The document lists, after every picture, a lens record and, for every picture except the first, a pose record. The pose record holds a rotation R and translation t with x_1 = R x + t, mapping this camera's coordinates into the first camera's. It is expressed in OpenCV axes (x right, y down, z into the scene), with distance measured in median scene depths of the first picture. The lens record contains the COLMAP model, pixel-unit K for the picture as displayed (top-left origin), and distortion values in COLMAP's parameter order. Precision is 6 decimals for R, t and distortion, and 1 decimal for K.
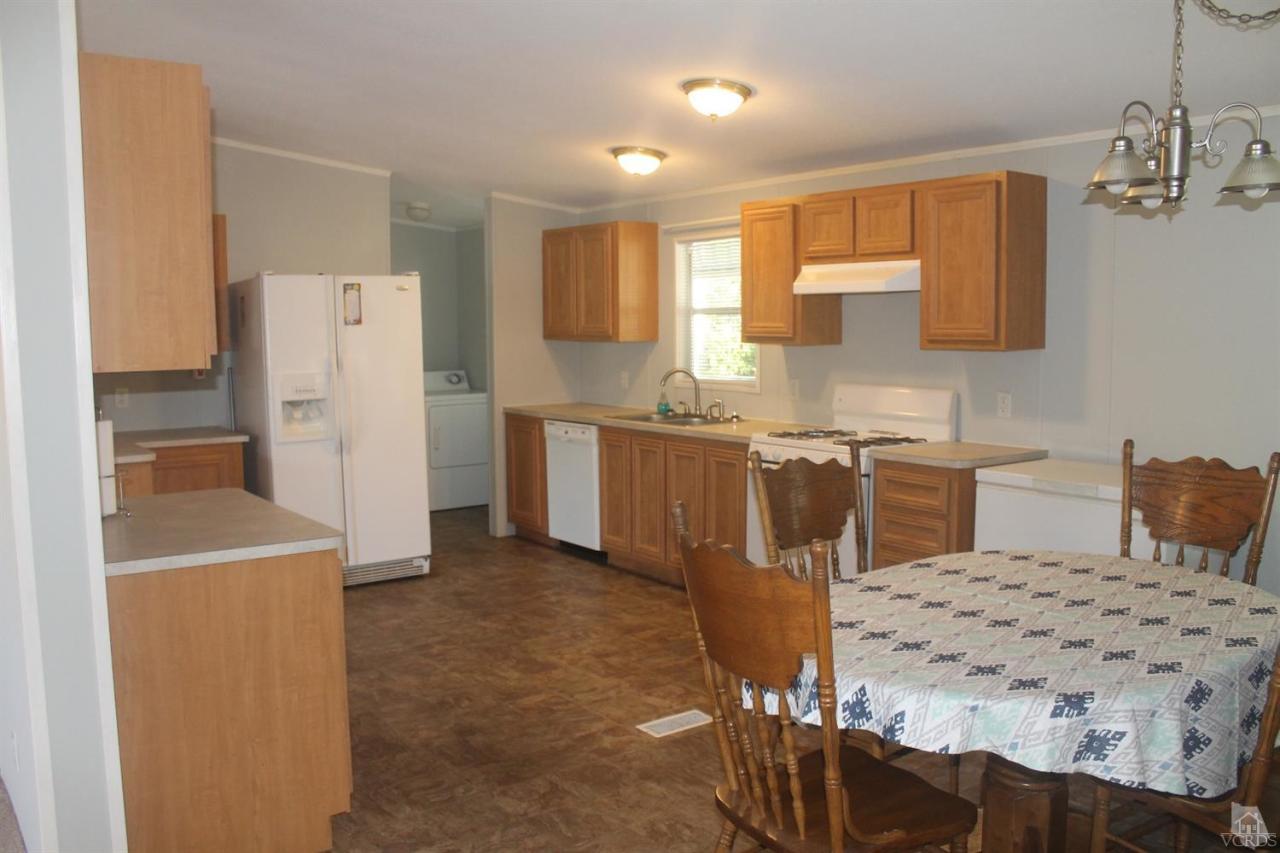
lens RADIAL K [[1084.8, 0, 672.8], [0, 1084.8, 425.6], [0, 0, 1]] dist [-0.004329, -0.000420]
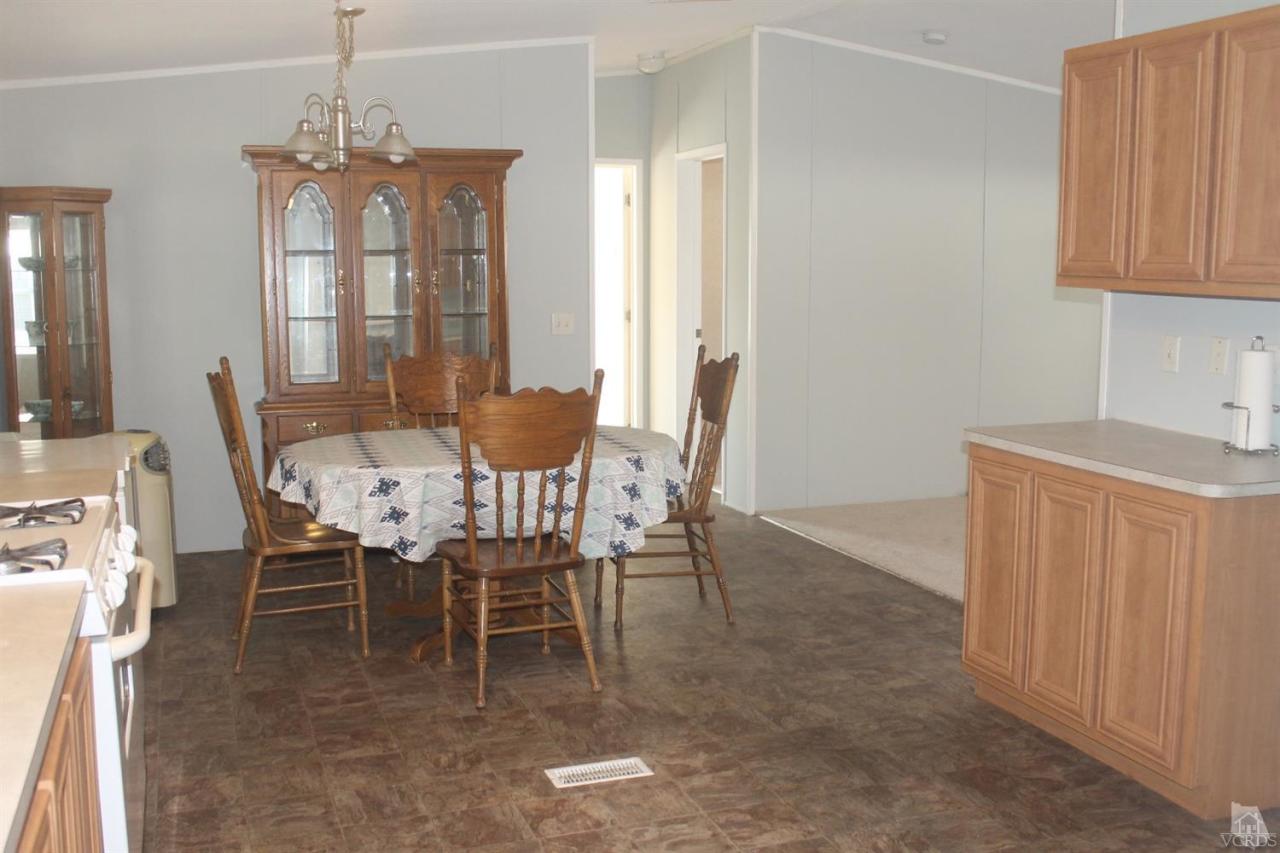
lens RADIAL K [[1279.5, 0, 640.0], [0, 1279.5, 426.5], [0, 0, 1]] dist [-0.060600, 0.010450]
pose [[-0.950437, -0.037207, 0.308682, -0.288244], [0.034049, 0.974387, 0.222286, -0.159308], [-0.309047, 0.221779, -0.924827, 1.747152]]
